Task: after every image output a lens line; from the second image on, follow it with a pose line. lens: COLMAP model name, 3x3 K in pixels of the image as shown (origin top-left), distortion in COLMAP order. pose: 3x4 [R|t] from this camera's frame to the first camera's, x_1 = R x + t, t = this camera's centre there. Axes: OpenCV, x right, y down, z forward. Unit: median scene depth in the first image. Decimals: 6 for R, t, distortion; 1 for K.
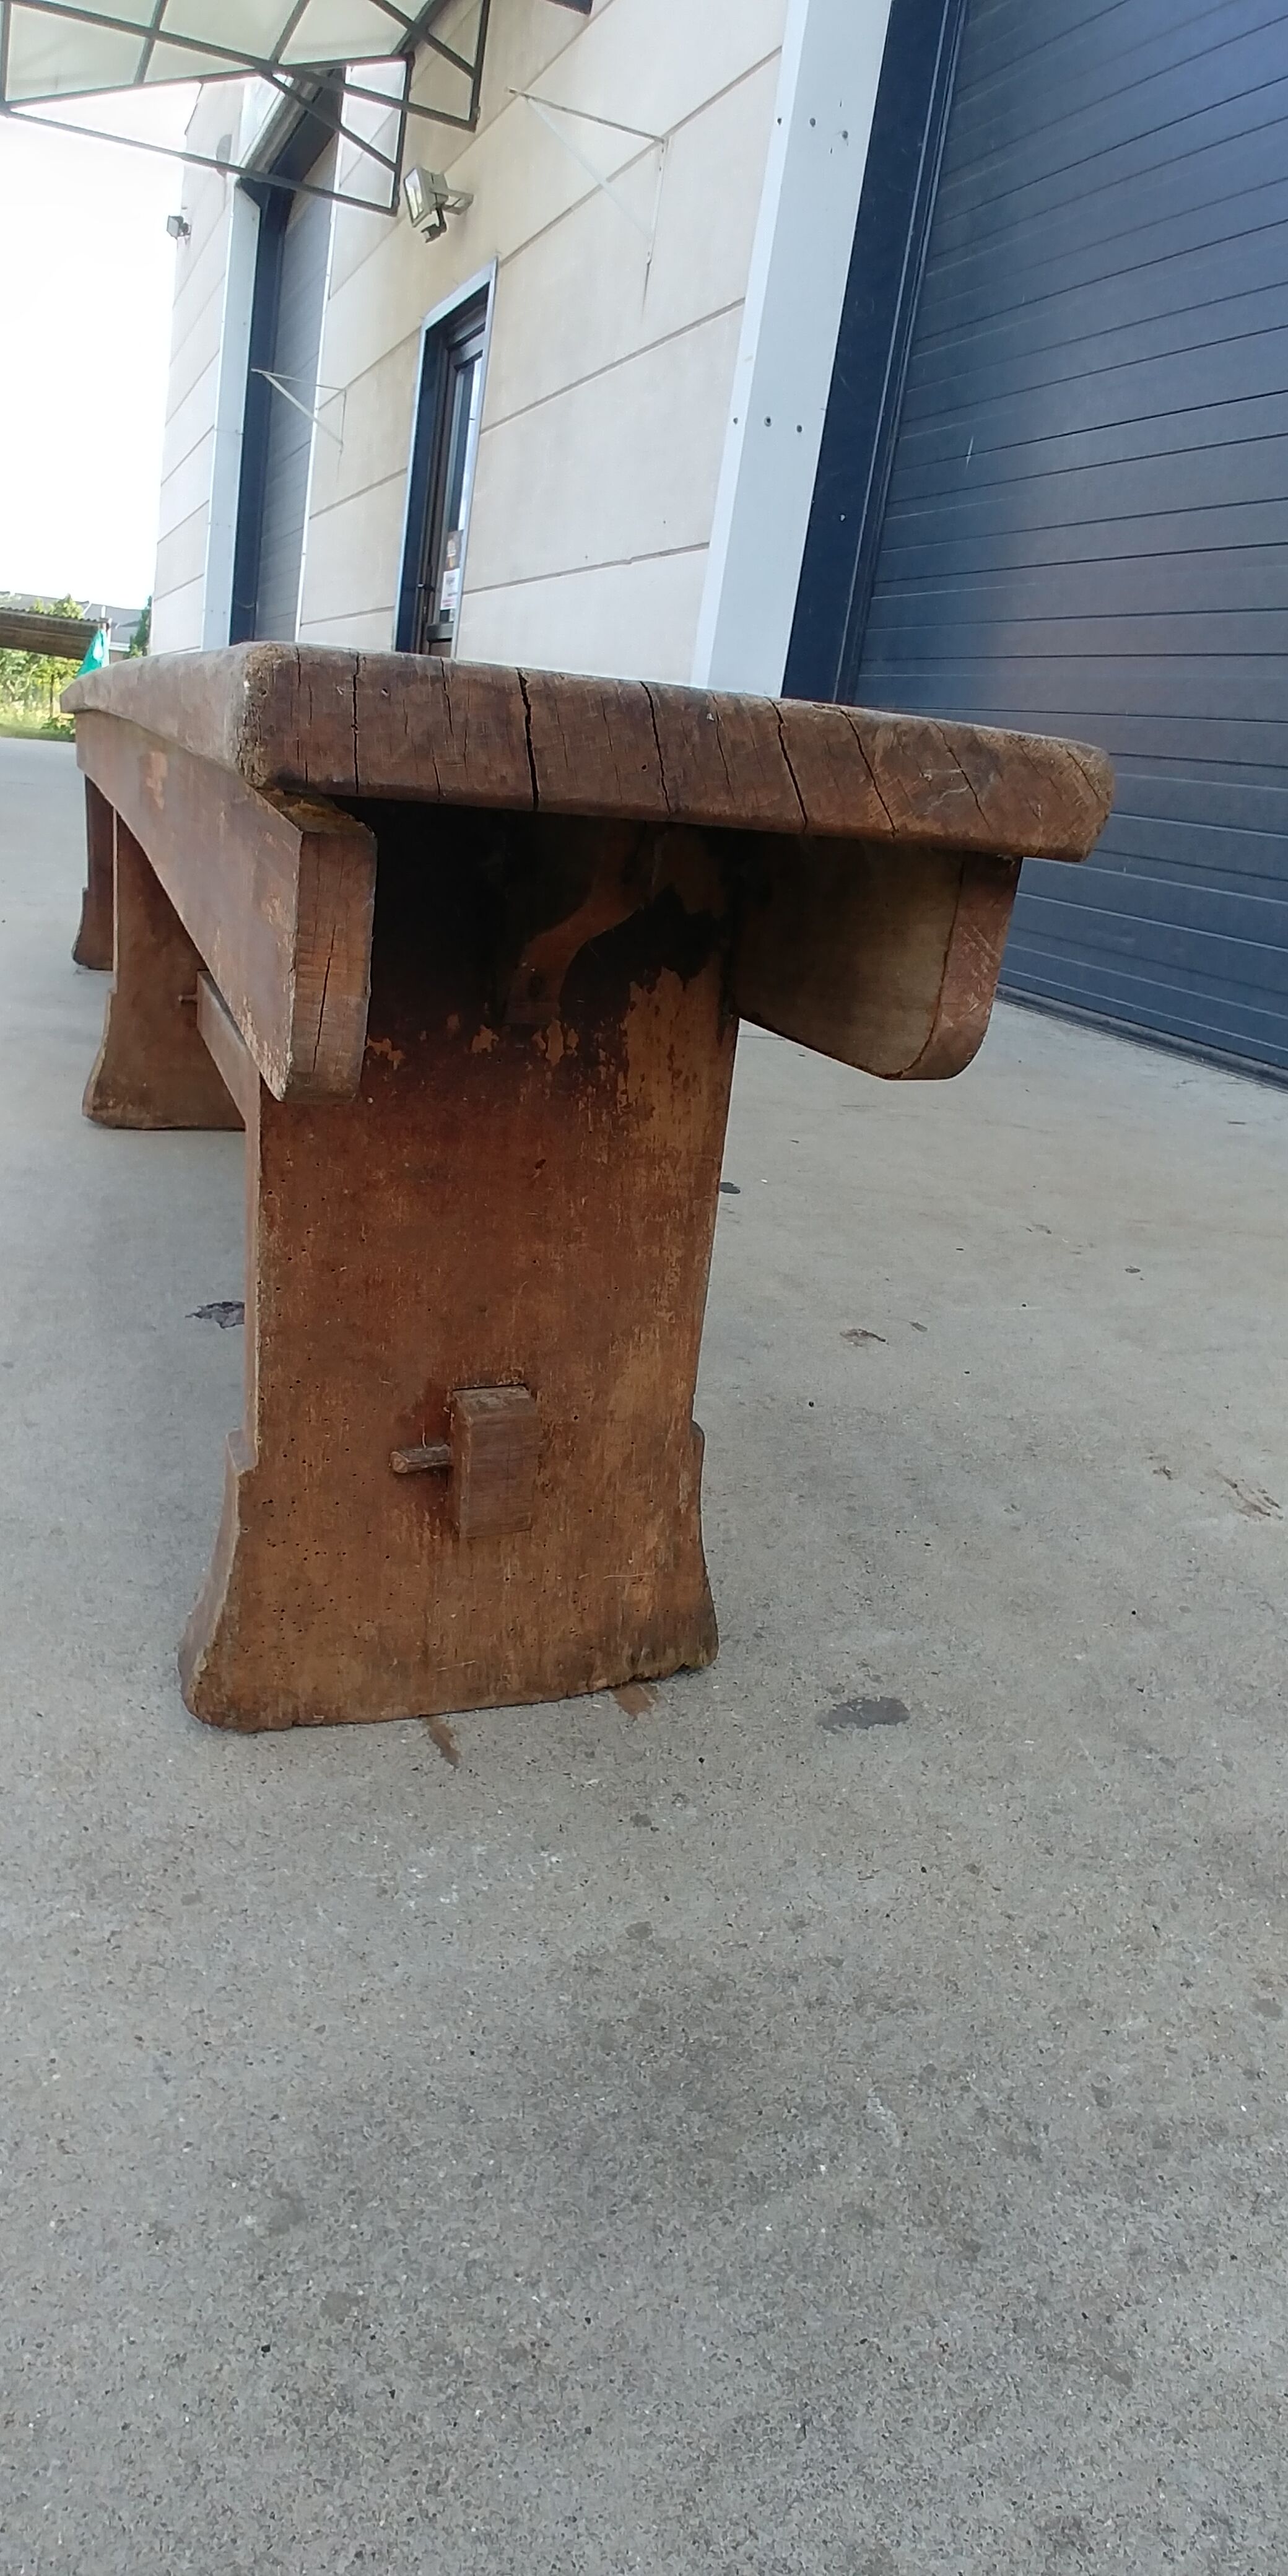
lens RADIAL K [[1479.9, 0, 658.3], [0, 1479.9, 1323.9], [0, 0, 1]] dist [-0.063808, -0.012771]
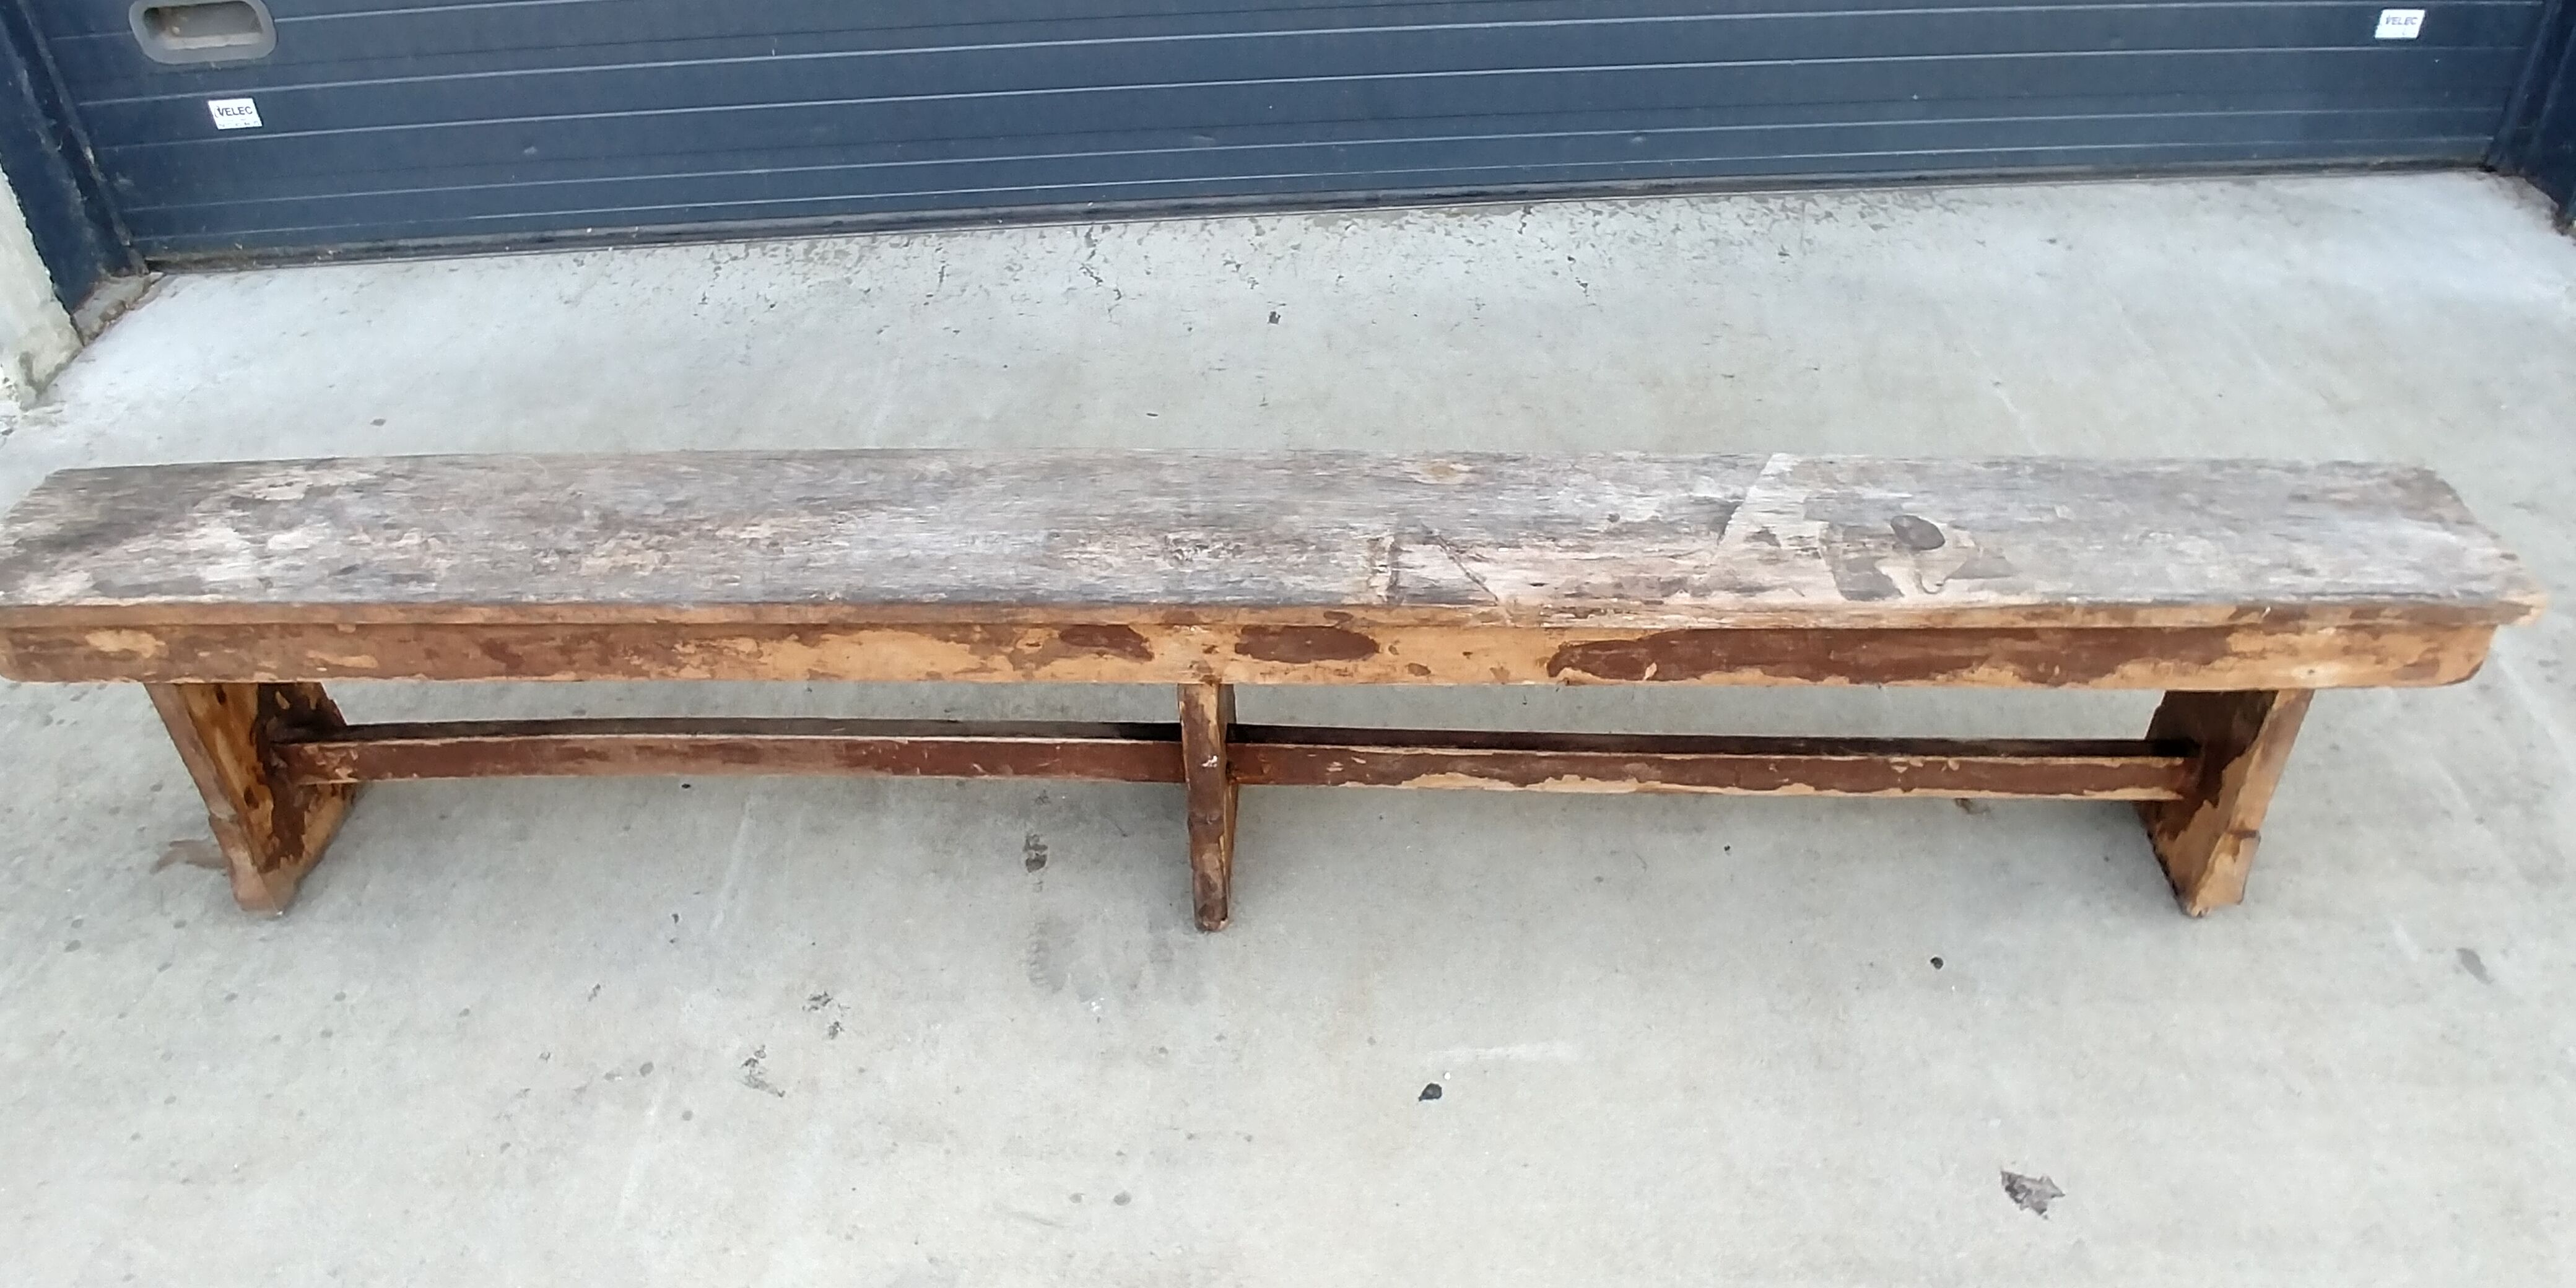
lens RADIAL K [[1763.0, 0, 1296.1], [0, 1763.0, 621.1], [0, 0, 1]] dist [-0.065118, -0.010327]
pose [[0.357995, -0.684055, 0.635538, -2.046123], [0.395094, 0.727689, 0.560686, -2.597844], [-0.846014, 0.050375, 0.530775, 1.352366]]
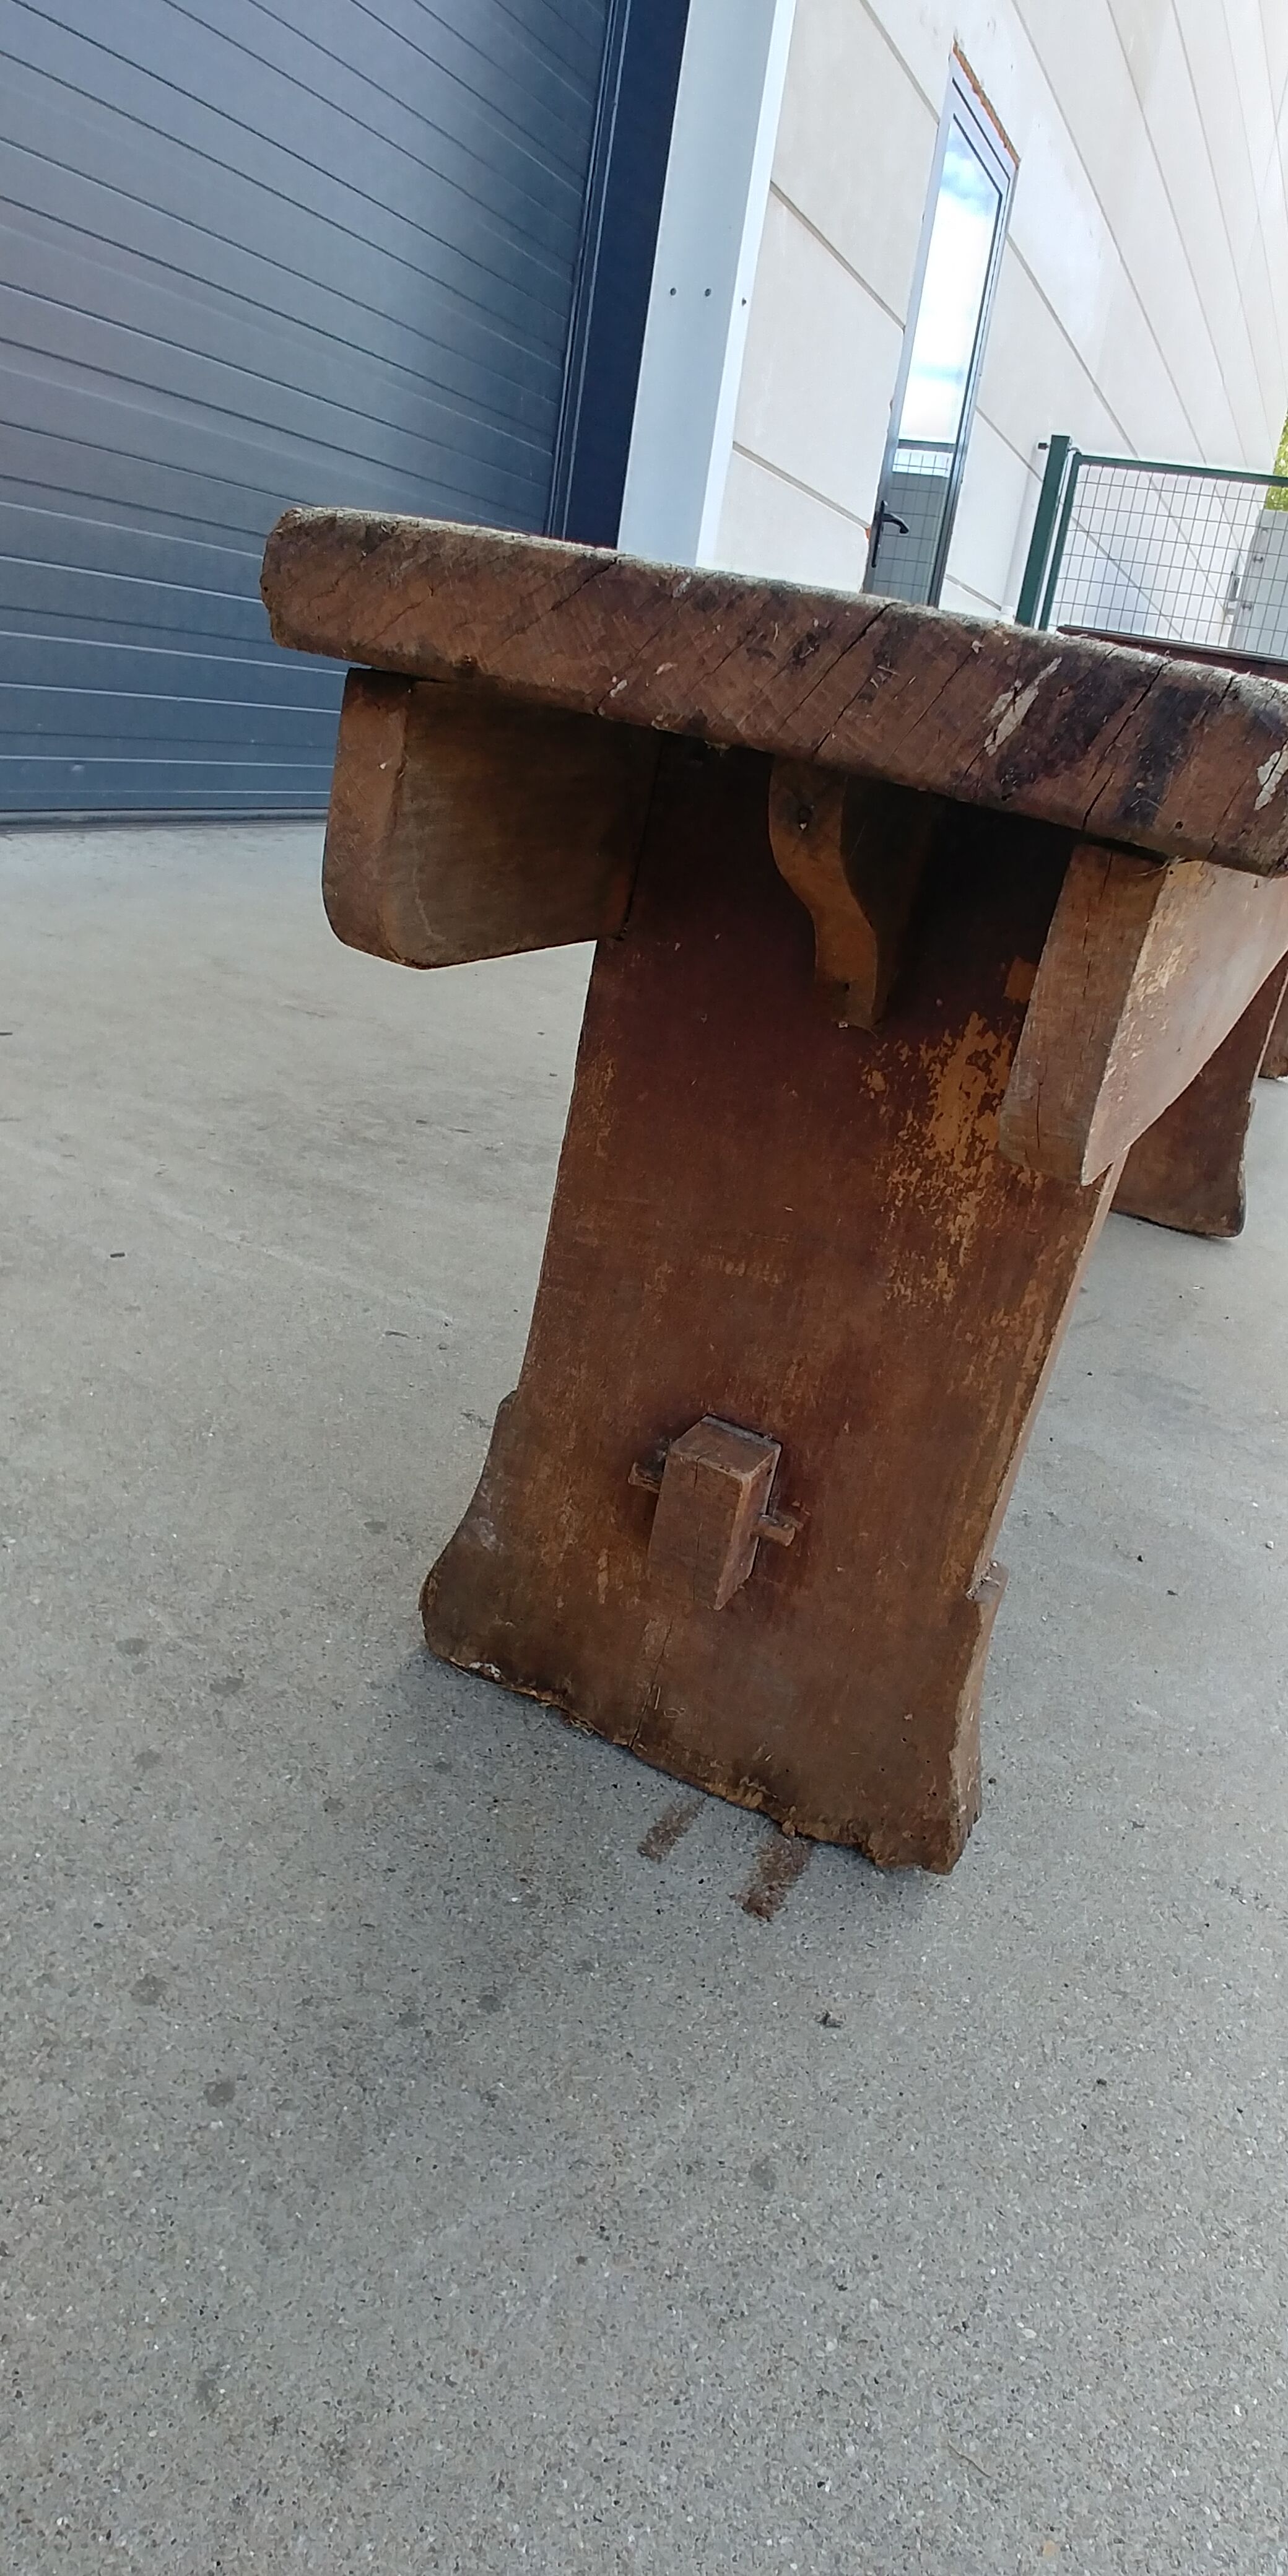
lens RADIAL K [[1479.9, 0, 646.5], [0, 1479.9, 1273.4], [0, 0, 1]] dist [-0.063808, -0.012771]
pose [[-0.629461, -0.484590, 0.607414, -1.921195], [0.039816, 0.760567, 0.648037, -1.954956], [-0.776011, 0.432099, -0.459453, 4.521837]]
